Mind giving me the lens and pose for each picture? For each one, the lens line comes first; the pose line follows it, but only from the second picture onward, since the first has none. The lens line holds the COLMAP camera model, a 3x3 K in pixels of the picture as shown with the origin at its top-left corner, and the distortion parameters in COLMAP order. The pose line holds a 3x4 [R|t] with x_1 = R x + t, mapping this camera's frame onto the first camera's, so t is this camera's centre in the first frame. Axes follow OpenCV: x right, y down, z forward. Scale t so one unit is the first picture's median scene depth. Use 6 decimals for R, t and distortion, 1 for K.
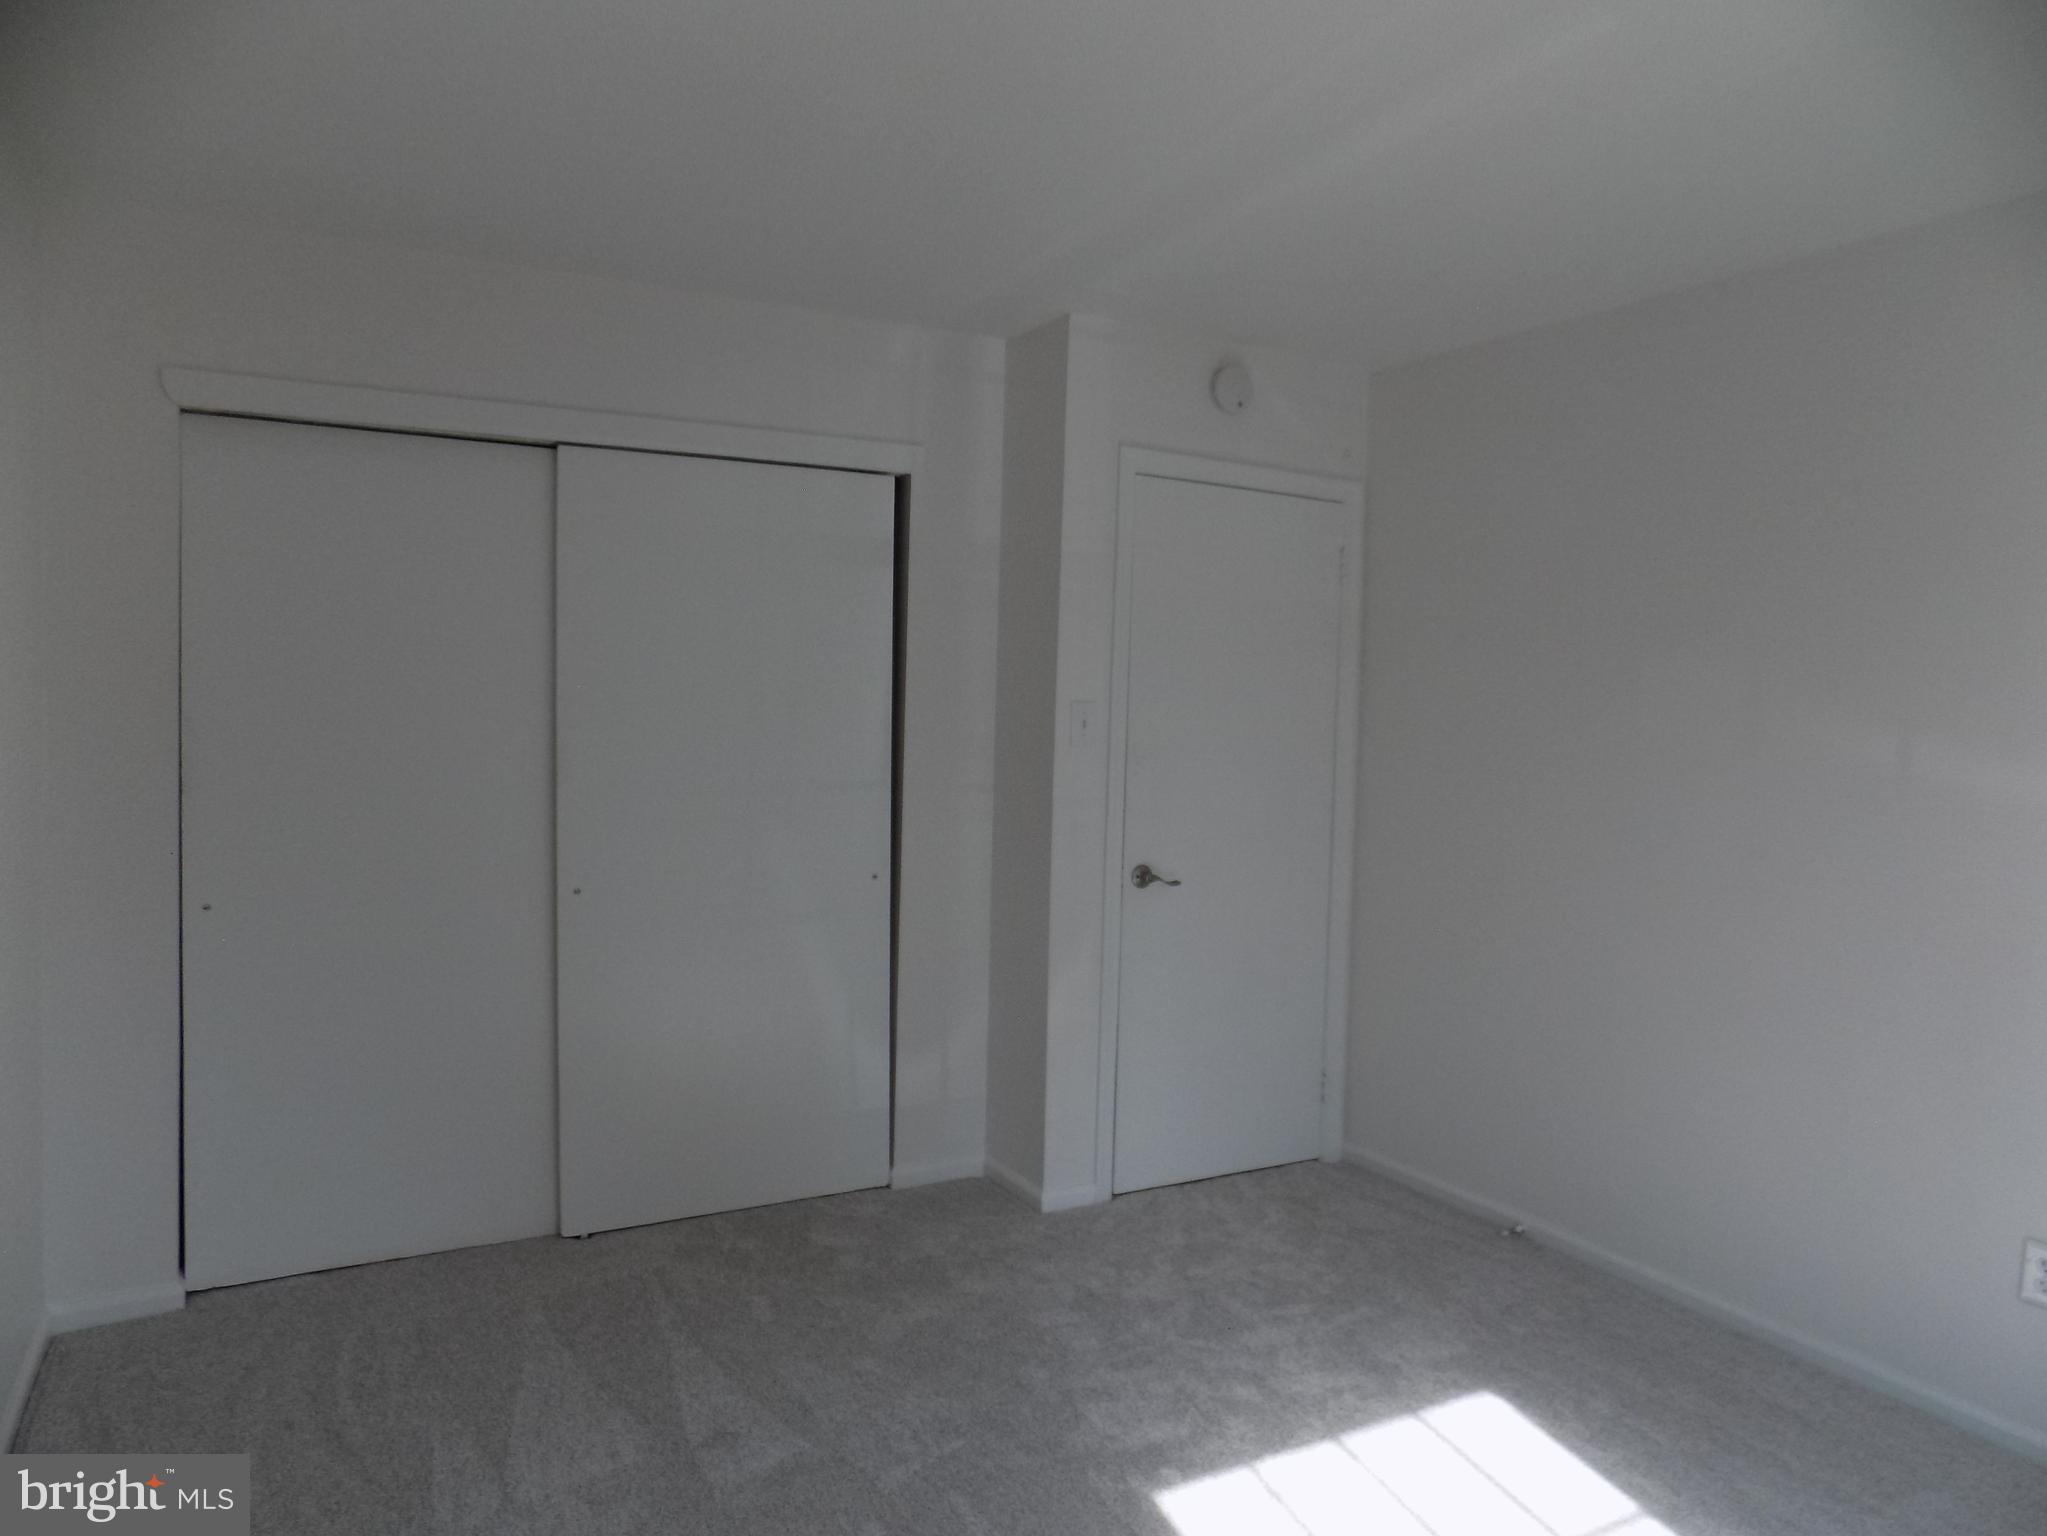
lens RADIAL K [[1417.8, 0, 1031.7], [0, 1417.8, 770.3], [0, 0, 1]] dist [-0.062274, 0.087493]
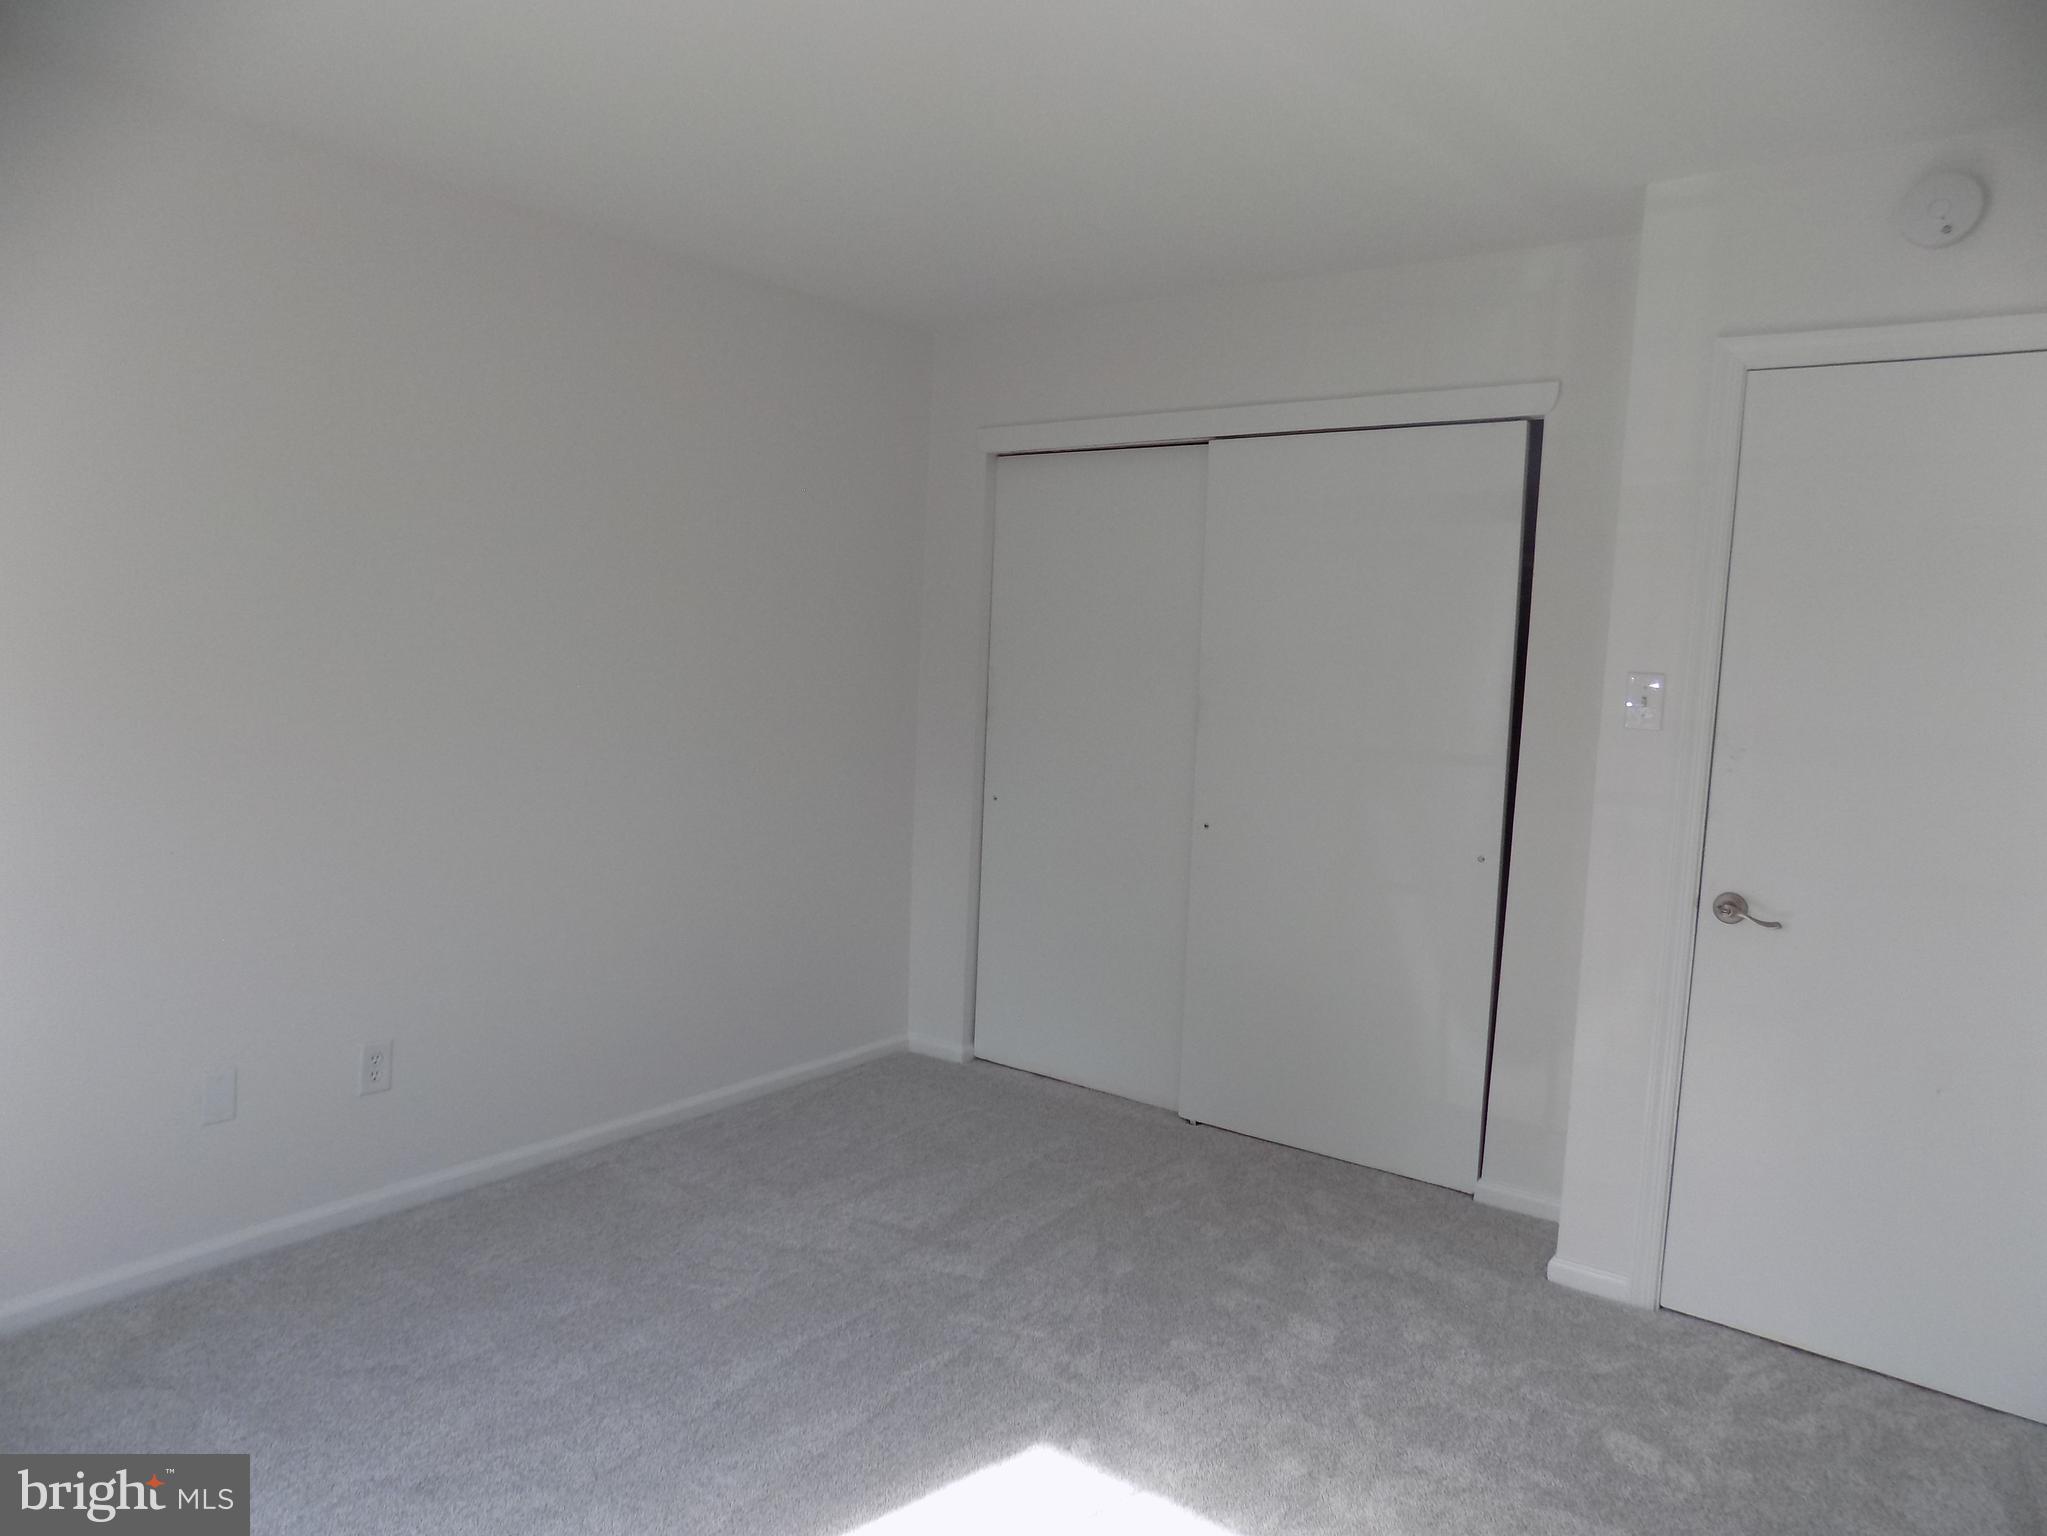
lens RADIAL K [[1417.8, 0, 1031.7], [0, 1417.8, 770.3], [0, 0, 1]] dist [-0.062274, 0.087493]
pose [[0.394398, 0.079053, -0.915533, 0.660013], [-0.075197, 0.995728, 0.053584, -0.010754], [0.915858, 0.047712, 0.398658, 0.389403]]
